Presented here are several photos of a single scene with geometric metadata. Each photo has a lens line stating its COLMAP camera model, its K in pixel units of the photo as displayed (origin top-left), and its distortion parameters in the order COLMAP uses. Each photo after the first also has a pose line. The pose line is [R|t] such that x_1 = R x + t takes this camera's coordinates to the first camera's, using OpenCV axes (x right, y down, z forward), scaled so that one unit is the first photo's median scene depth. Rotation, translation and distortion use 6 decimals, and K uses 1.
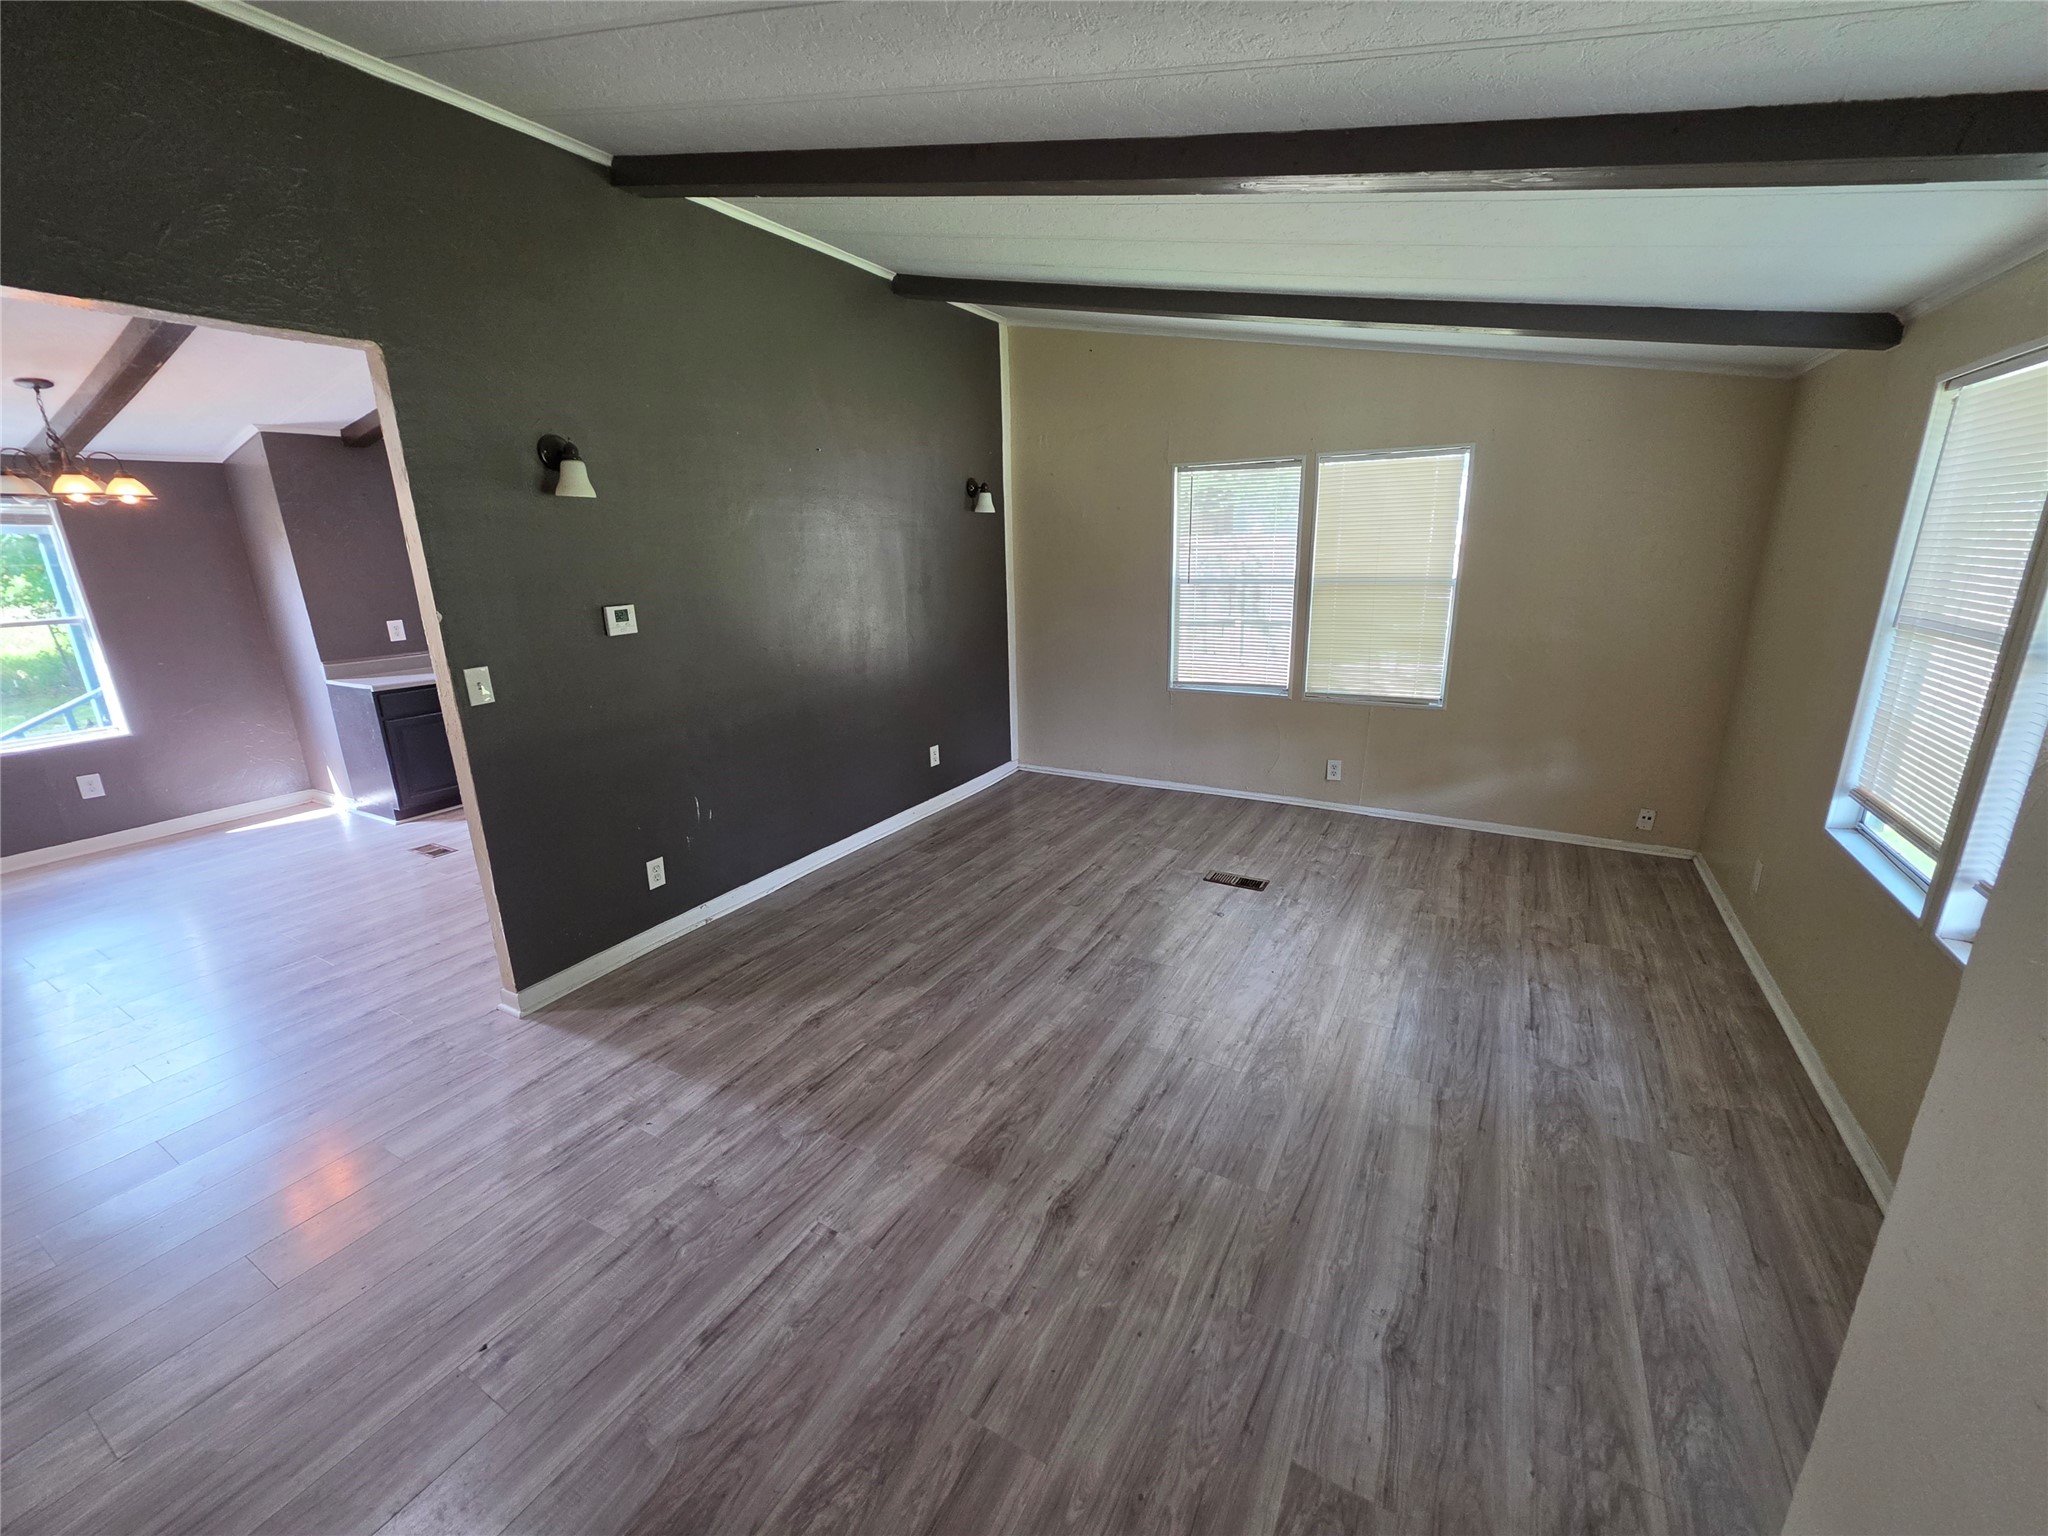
lens RADIAL K [[819.2, 0, 1019.6], [0, 819.2, 763.6], [0, 0, 1]] dist [-0.004051, 0.000875]
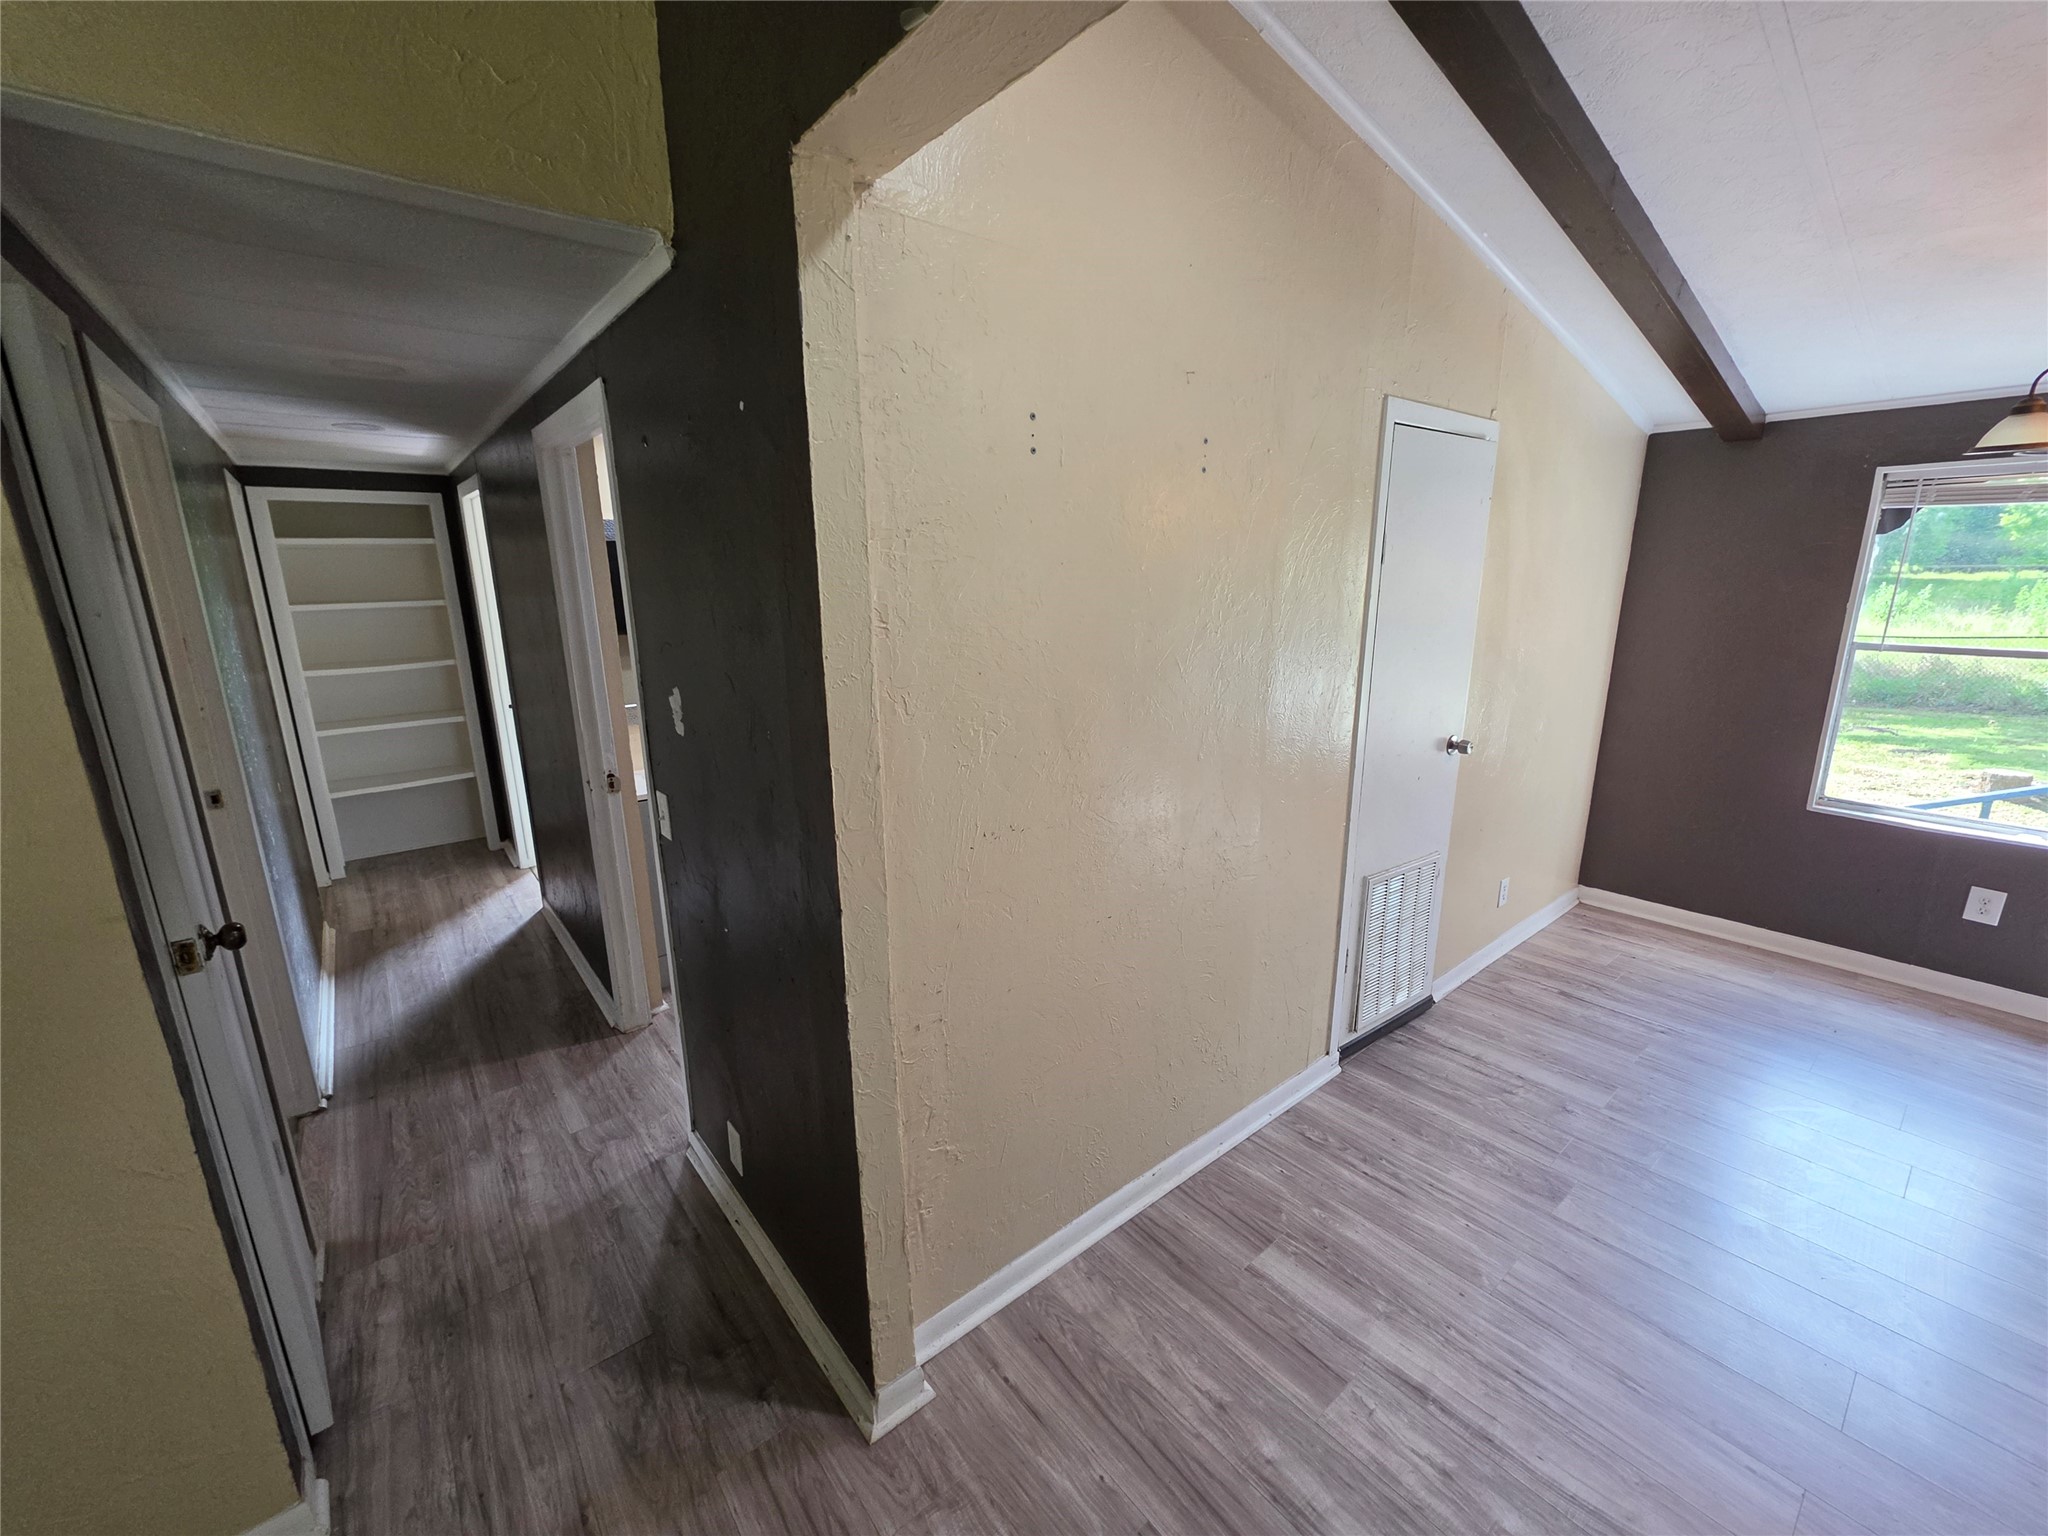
lens RADIAL K [[819.2, 0, 1019.6], [0, 819.2, 763.6], [0, 0, 1]] dist [-0.004051, 0.000875]
pose [[-0.362543, 0.242704, -0.899810, -0.423954], [-0.228109, 0.913019, 0.338175, -0.165833], [0.903620, 0.327858, -0.275646, 0.624044]]
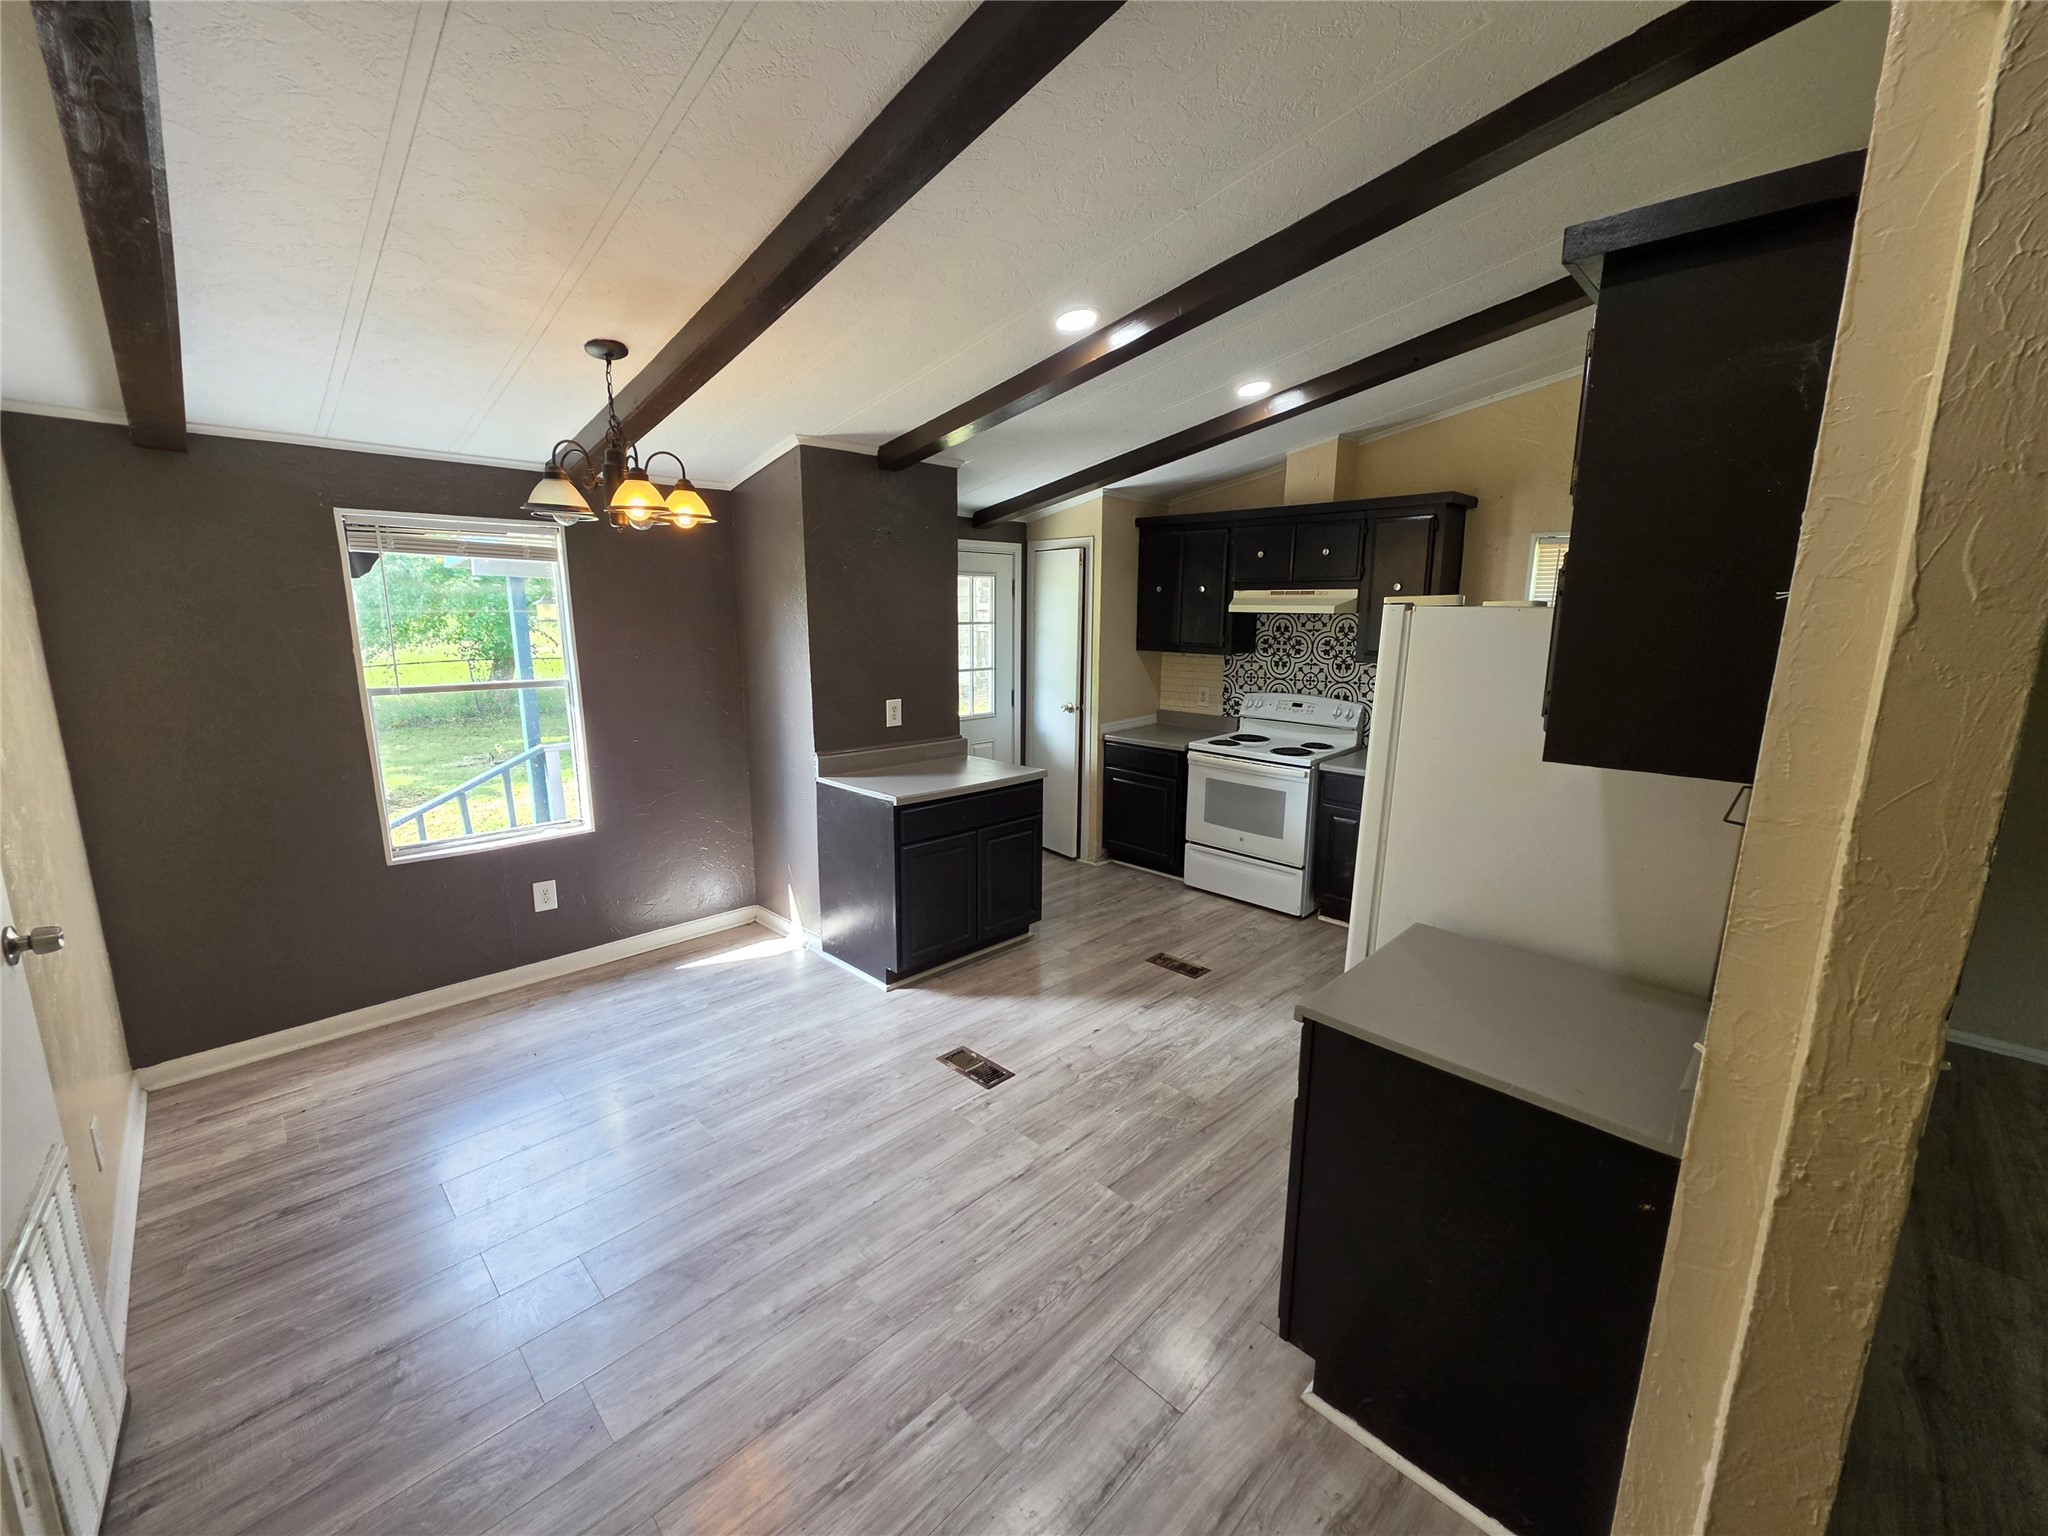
lens RADIAL K [[819.2, 0, 1019.6], [0, 819.2, 763.6], [0, 0, 1]] dist [-0.004051, 0.000875]
pose [[0.964957, 0.077939, -0.250566, -0.729104], [-0.098490, 0.992635, -0.070535, -0.118211], [0.243224, 0.092741, 0.965526, 0.493093]]
